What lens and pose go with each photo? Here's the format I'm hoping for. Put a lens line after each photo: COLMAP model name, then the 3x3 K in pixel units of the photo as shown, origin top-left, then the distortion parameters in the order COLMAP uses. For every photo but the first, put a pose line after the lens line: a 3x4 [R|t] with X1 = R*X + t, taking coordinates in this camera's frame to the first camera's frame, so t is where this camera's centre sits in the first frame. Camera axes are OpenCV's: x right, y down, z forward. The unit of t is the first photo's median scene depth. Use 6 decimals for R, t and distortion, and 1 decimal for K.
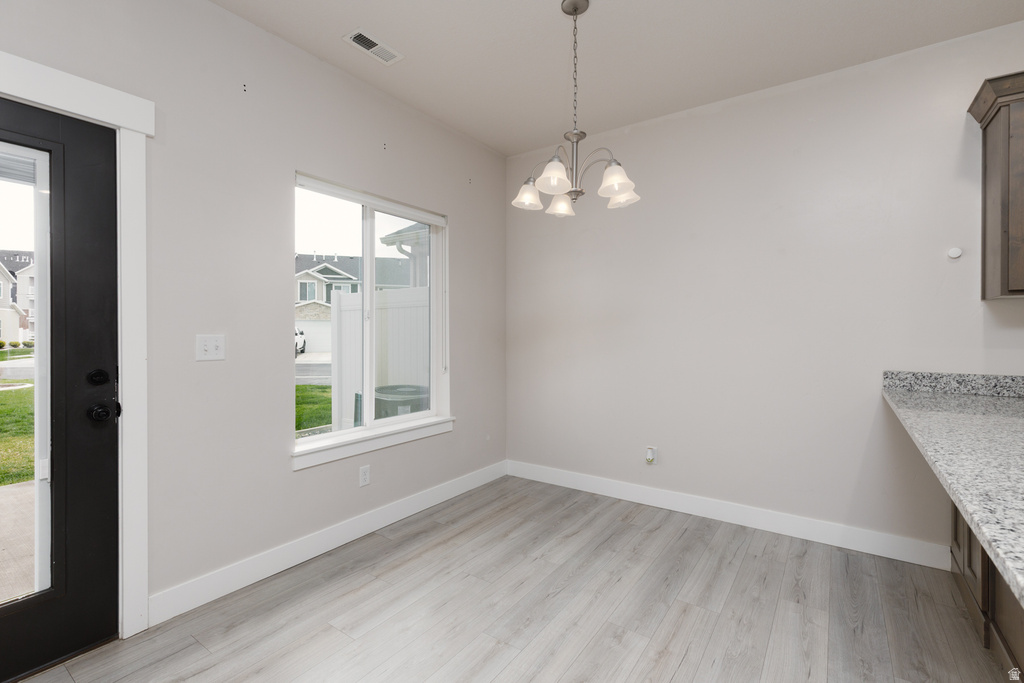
lens RADIAL K [[459.1, 0, 523.3], [0, 459.1, 335.0], [0, 0, 1]] dist [0.006335, 0.000569]
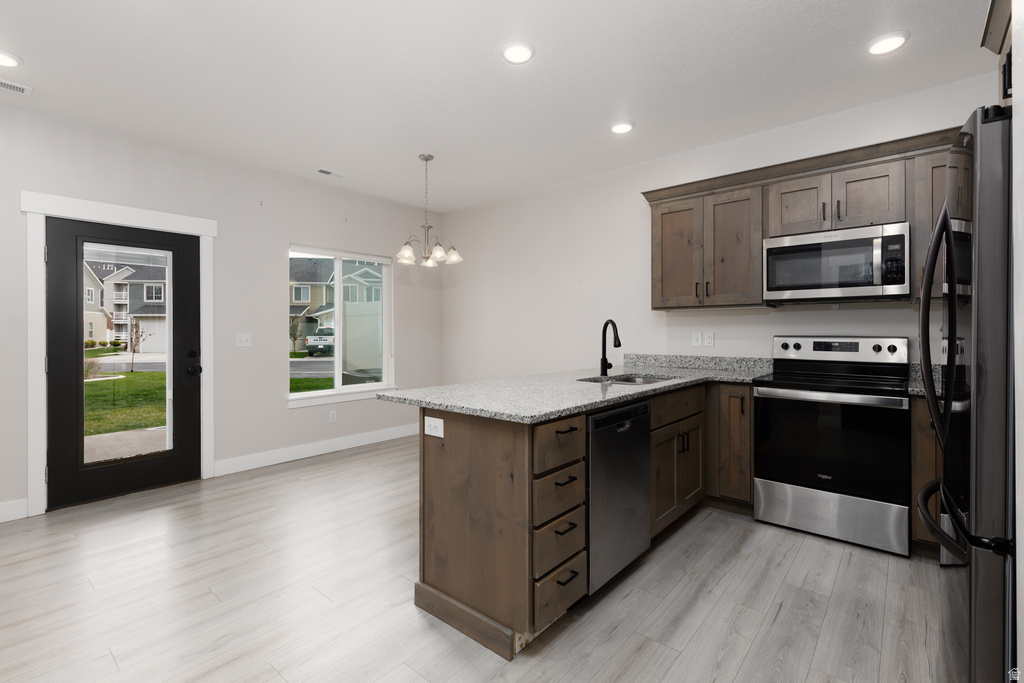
lens RADIAL K [[459.2, 0, 517.8], [0, 459.2, 330.7], [0, 0, 1]] dist [0.019185, -0.000069]
pose [[0.994866, -0.005130, -0.101068, 0.617899], [0.004538, 0.999971, -0.006087, 0.002905], [0.101096, 0.005597, 0.994861, -0.762355]]
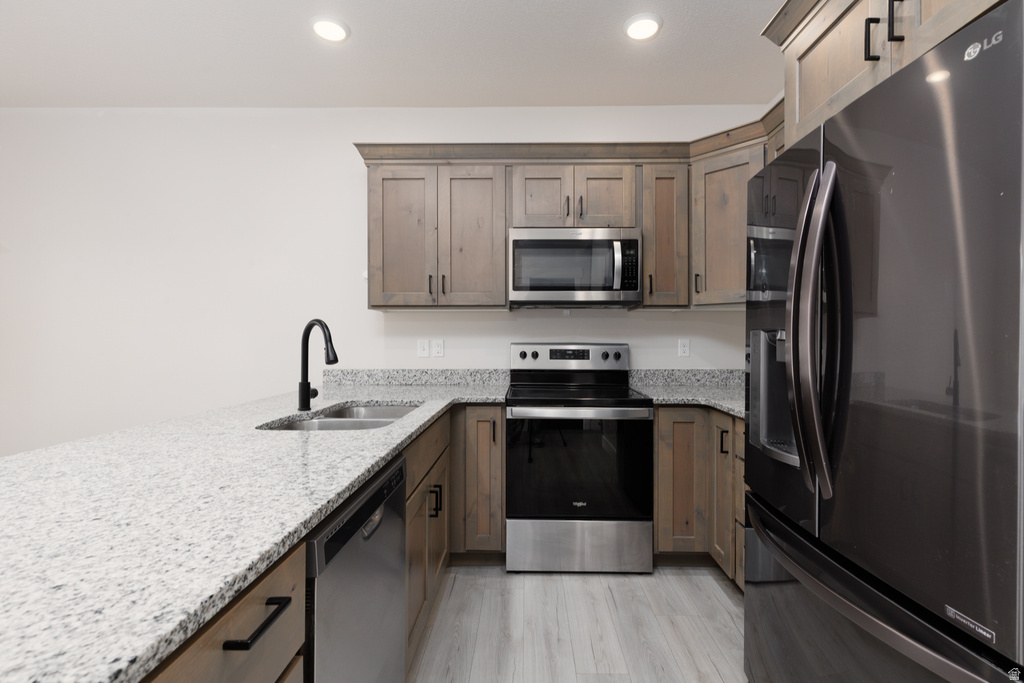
lens RADIAL K [[459.1, 0, 523.3], [0, 459.1, 335.0], [0, 0, 1]] dist [0.006335, 0.000569]
pose [[0.830572, -0.001031, 0.556911, 0.598724], [0.005788, 0.999960, -0.006781, 0.000038], [-0.556882, 0.008855, 0.830544, -0.302079]]
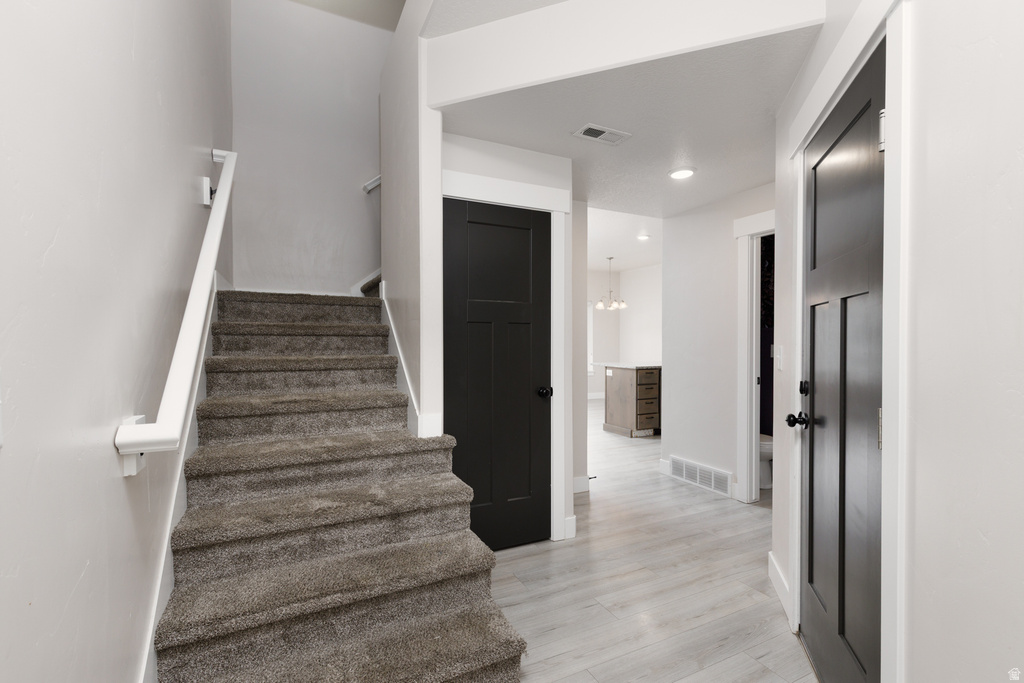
lens RADIAL K [[469.9, 0, 508.6], [0, 469.9, 339.5], [0, 0, 1]] dist [0.003401, 0.000002]
pose [[0.865545, 0.000552, -0.500831, 1.243615], [-0.004157, 0.999973, -0.006082, 0.001239], [0.500814, 0.007346, 0.865524, -2.607449]]
